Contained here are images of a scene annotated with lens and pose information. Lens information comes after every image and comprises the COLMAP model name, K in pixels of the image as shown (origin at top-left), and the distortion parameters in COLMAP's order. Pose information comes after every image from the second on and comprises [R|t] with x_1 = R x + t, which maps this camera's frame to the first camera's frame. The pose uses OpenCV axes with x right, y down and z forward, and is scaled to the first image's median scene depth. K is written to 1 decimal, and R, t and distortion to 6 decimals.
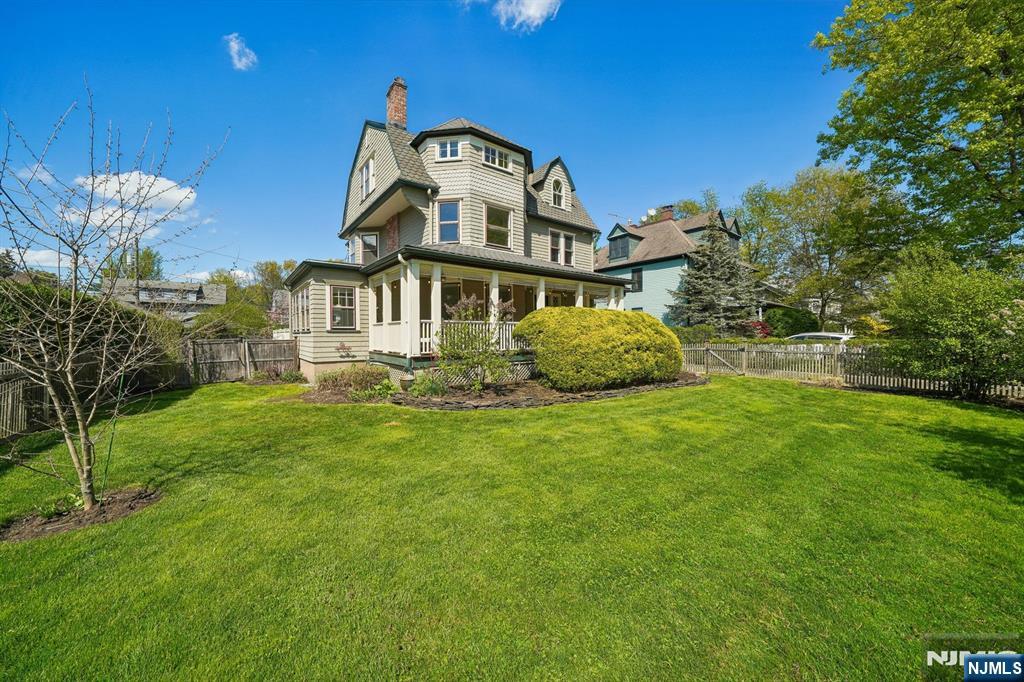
lens RADIAL K [[358.5, 0, 510.4], [0, 358.5, 345.6], [0, 0, 1]] dist [-0.007631, 0.000027]
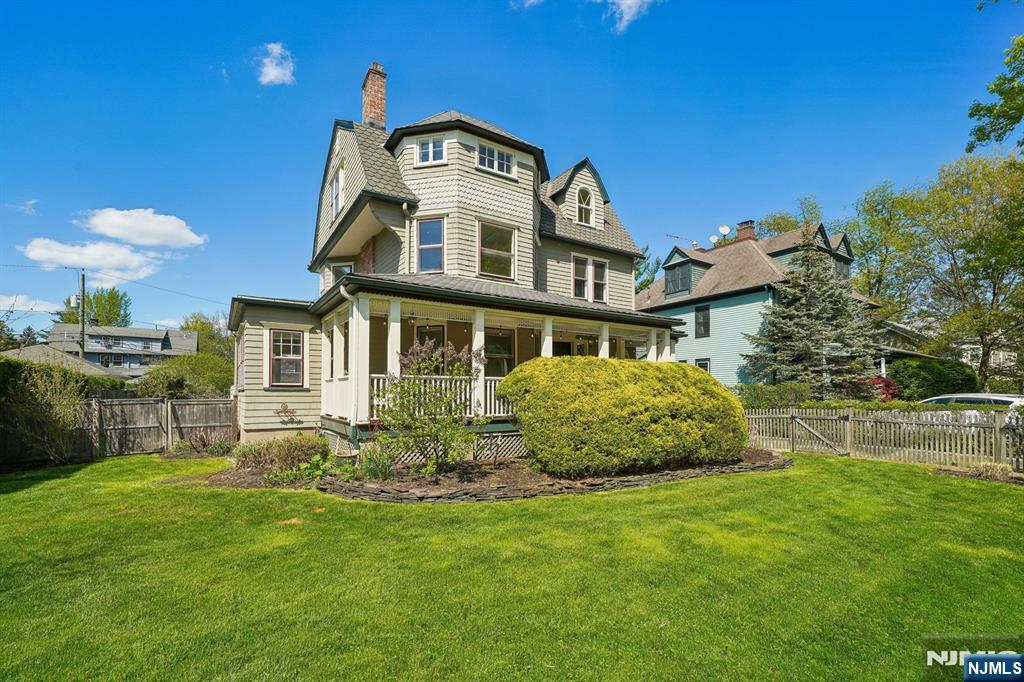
lens RADIAL K [[453.5, 0, 510.2], [0, 453.5, 392.7], [0, 0, 1]] dist [0.015391, 0.000897]
pose [[0.996232, 0.004763, -0.086592, 0.079896], [-0.007615, 0.999438, -0.032632, -0.003829], [0.086388, 0.033168, 0.995709, 0.065032]]
